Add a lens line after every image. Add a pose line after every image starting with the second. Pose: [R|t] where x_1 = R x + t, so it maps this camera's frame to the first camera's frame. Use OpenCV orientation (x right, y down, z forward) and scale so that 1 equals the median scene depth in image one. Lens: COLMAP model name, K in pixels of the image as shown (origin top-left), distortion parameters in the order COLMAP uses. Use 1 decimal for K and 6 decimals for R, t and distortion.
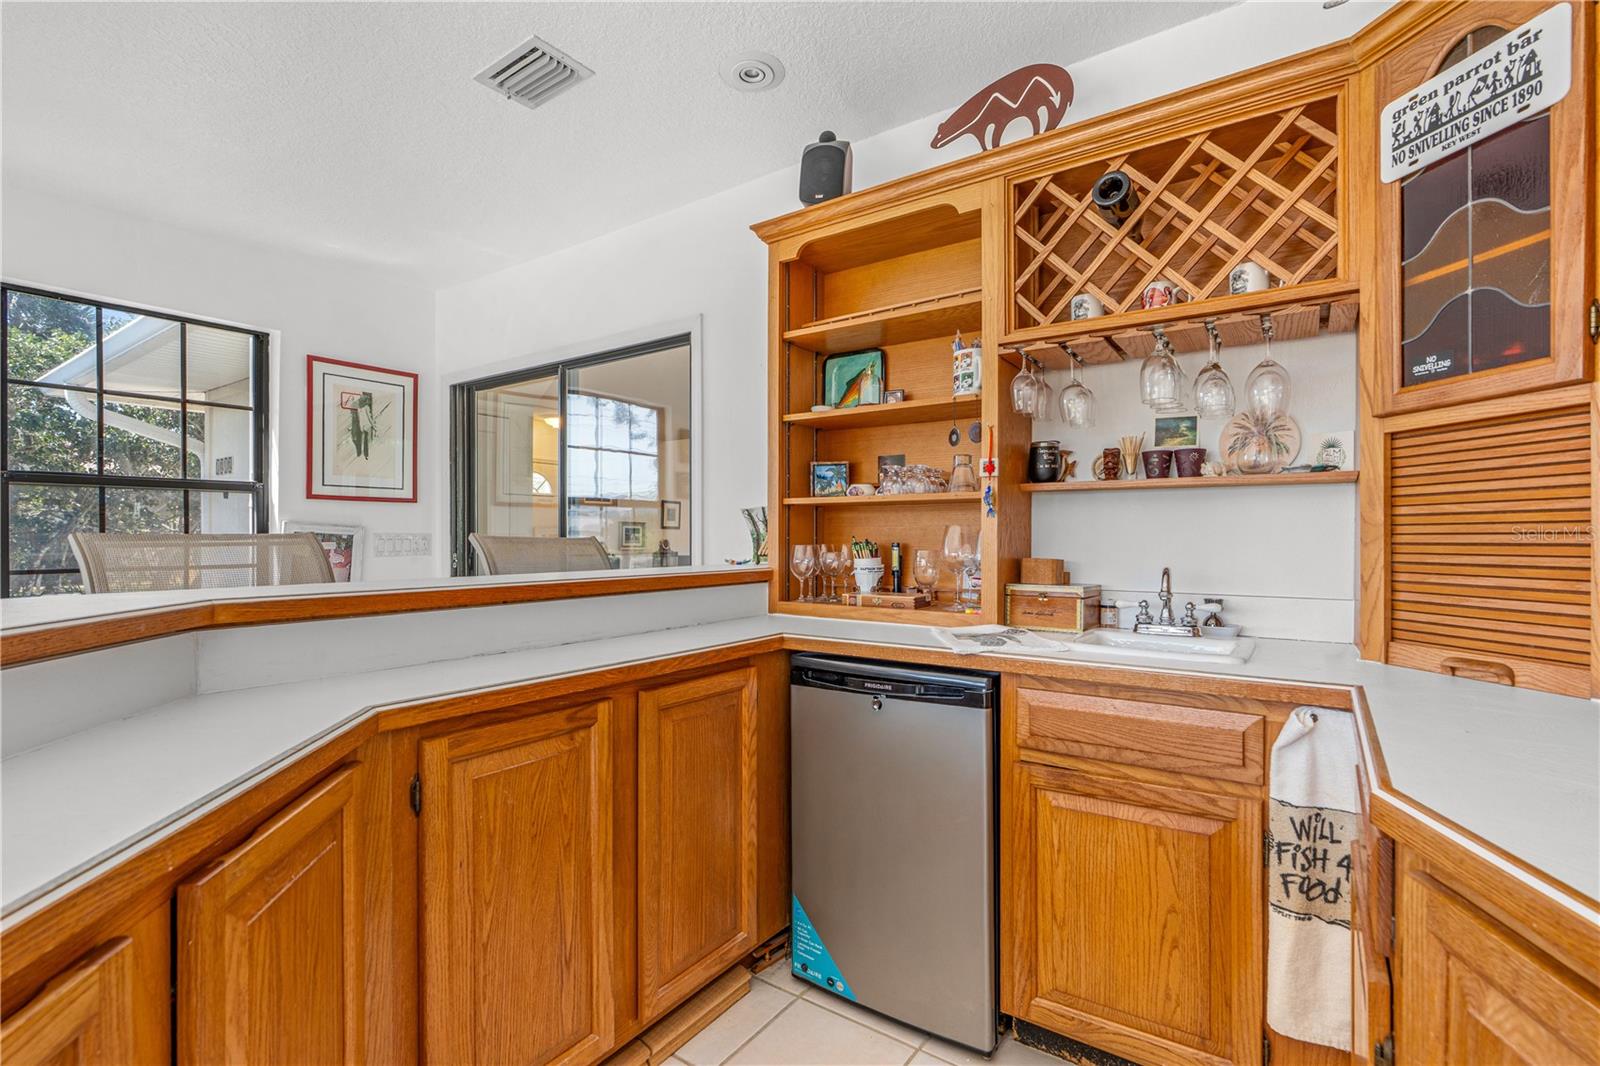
lens RADIAL K [[731.4, 0, 794.2], [0, 731.4, 535.9], [0, 0, 1]] dist [-0.001084, 0.000097]
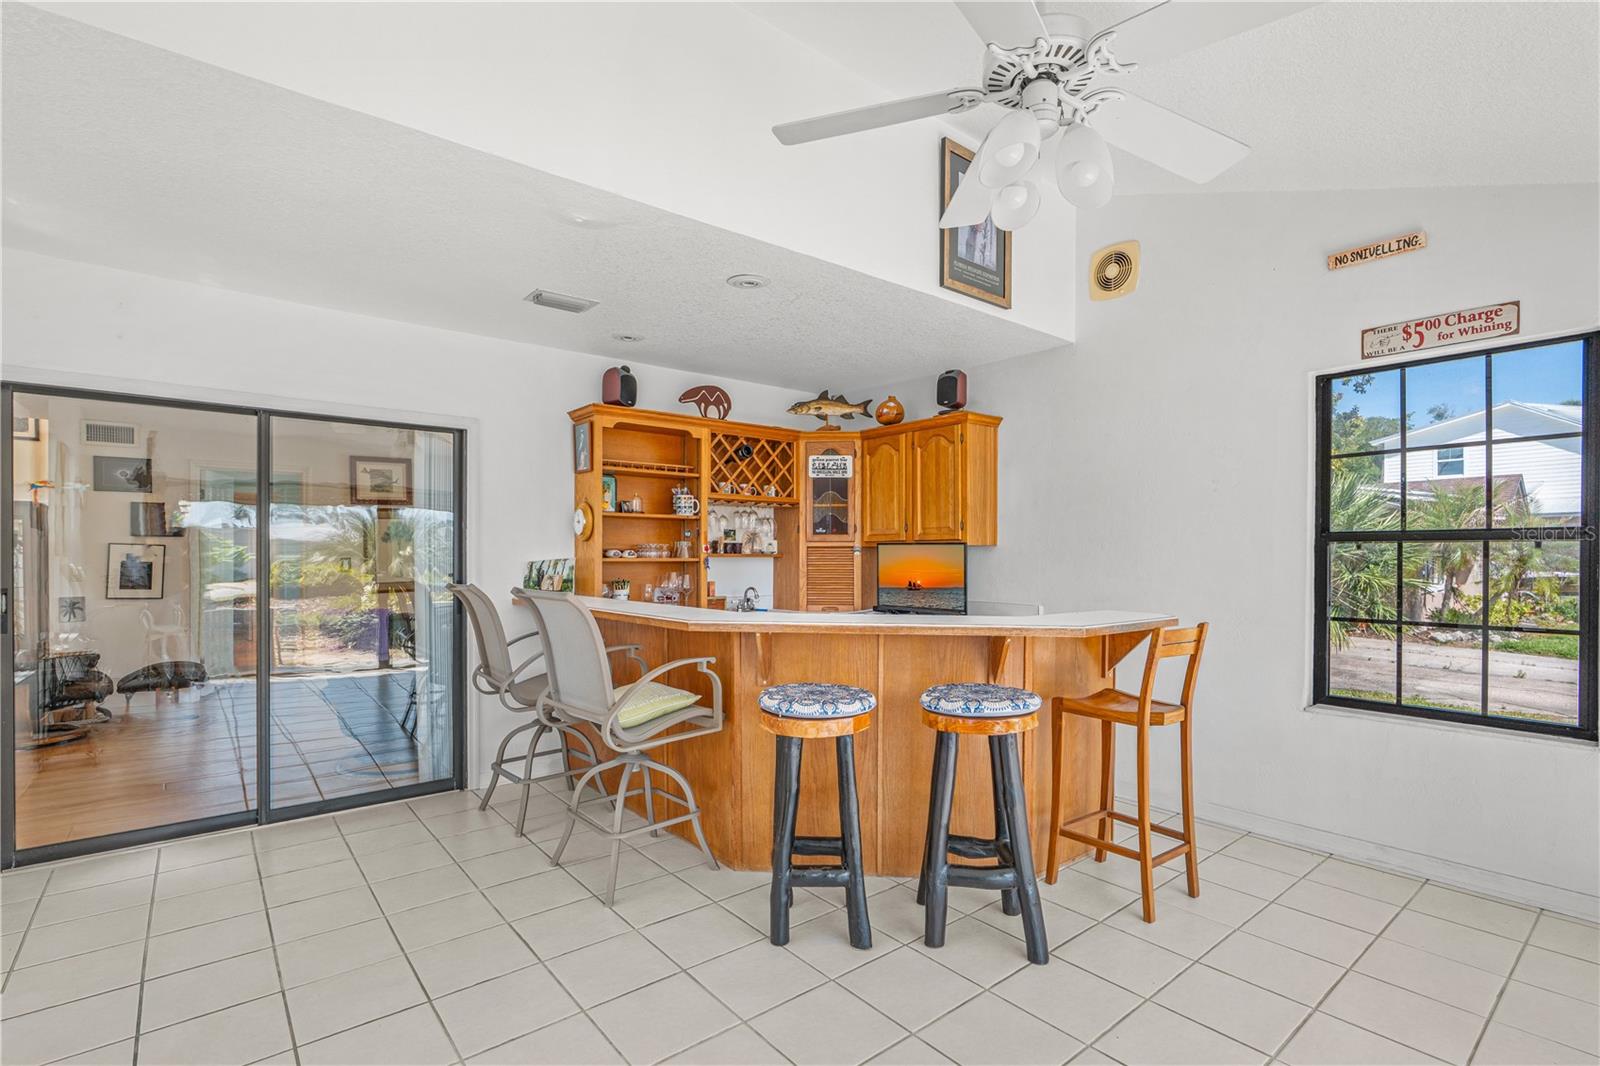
lens RADIAL K [[749.9, 0, 802.7], [0, 749.9, 561.8], [0, 0, 1]] dist [-0.001762, -0.000134]
pose [[0.260711, -0.003945, 0.965409, -2.130719], [-0.001634, 0.999988, 0.004528, -0.064738], [-0.965416, -0.002758, 0.260701, 0.056705]]
